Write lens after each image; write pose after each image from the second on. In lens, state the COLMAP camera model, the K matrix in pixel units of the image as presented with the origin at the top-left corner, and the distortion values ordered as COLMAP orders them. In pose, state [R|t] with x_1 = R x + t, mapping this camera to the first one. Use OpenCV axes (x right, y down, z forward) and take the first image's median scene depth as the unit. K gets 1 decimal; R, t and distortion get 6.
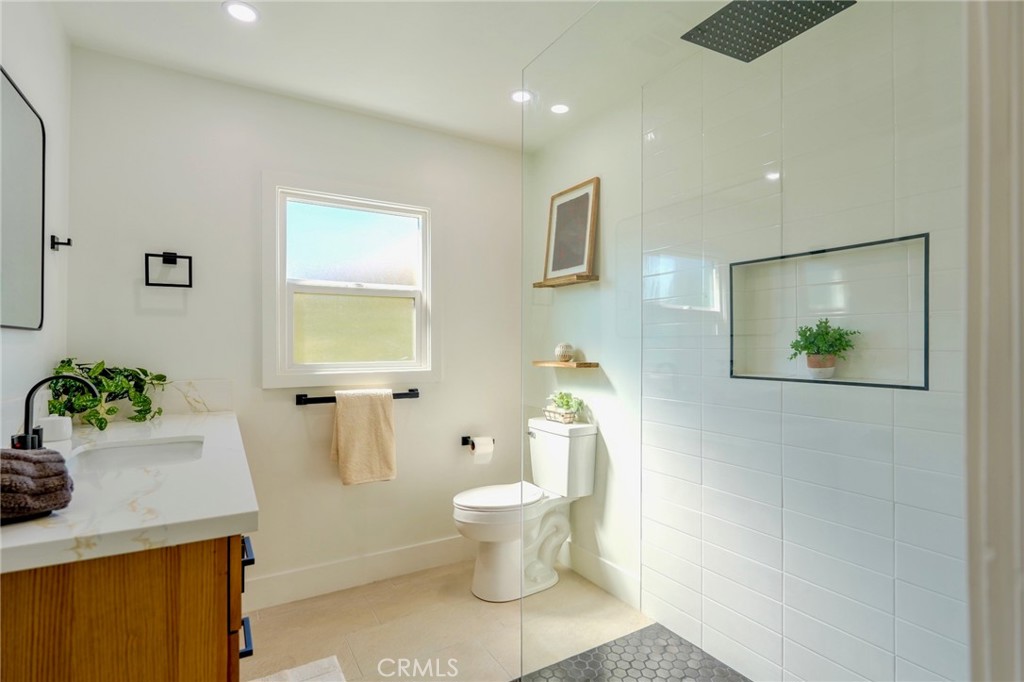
lens RADIAL K [[515.2, 0, 512.0], [0, 515.2, 341.0], [0, 0, 1]] dist [0.013560, 0.000201]
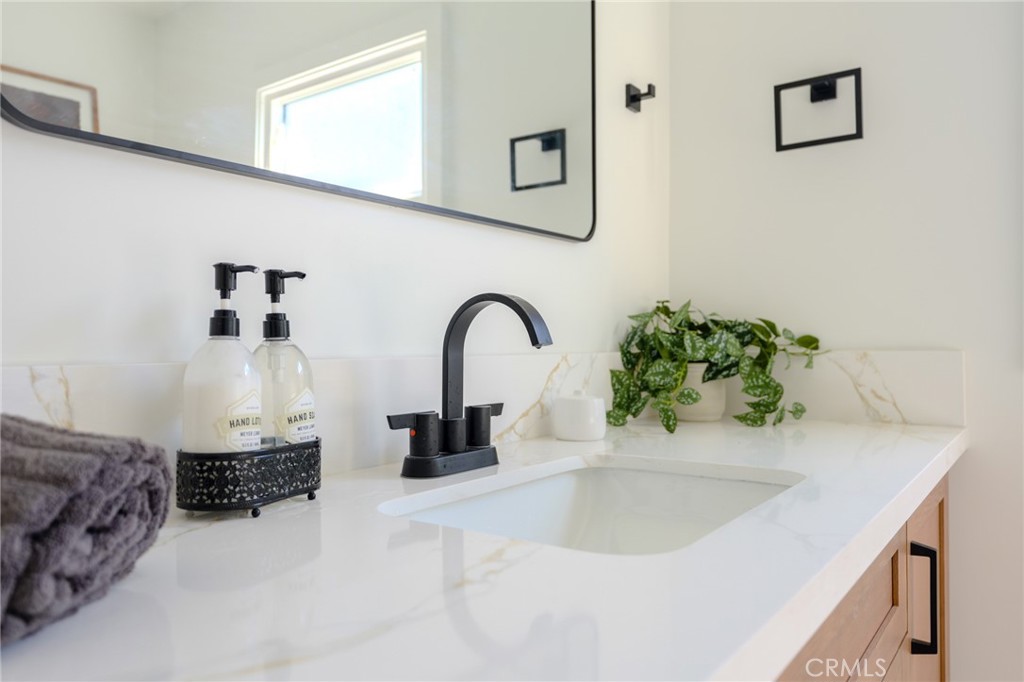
lens RADIAL K [[756.0, 0, 512.0], [0, 756.0, 341.0], [0, 0, 1]] dist [0.004250, 0.001756]
pose [[0.410189, -0.006215, -0.911980, -0.158013], [0.011645, 0.999931, -0.001577, 0.070034], [0.911926, -0.009974, 0.410233, 0.477567]]
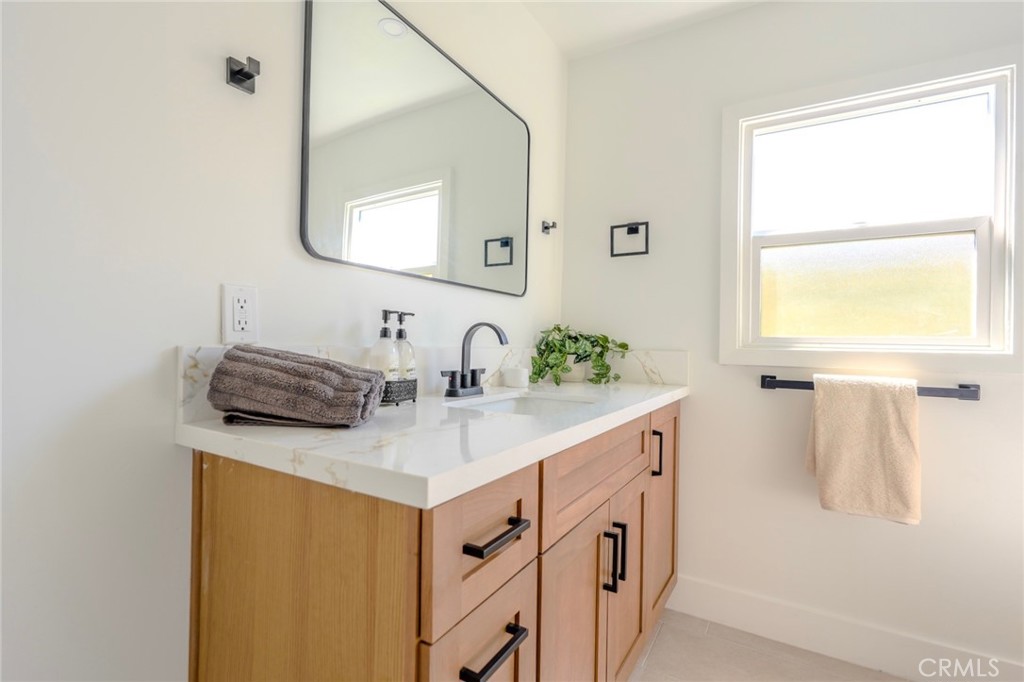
lens RADIAL K [[476.7, 0, 512.0], [0, 476.7, 341.0], [0, 0, 1]] dist [0.001295, 0.000201]
pose [[0.487100, 0.005695, -0.873327, 0.040122], [-0.015683, 0.999875, -0.002227, 0.068628], [0.873205, 0.014781, 0.487128, 0.357286]]
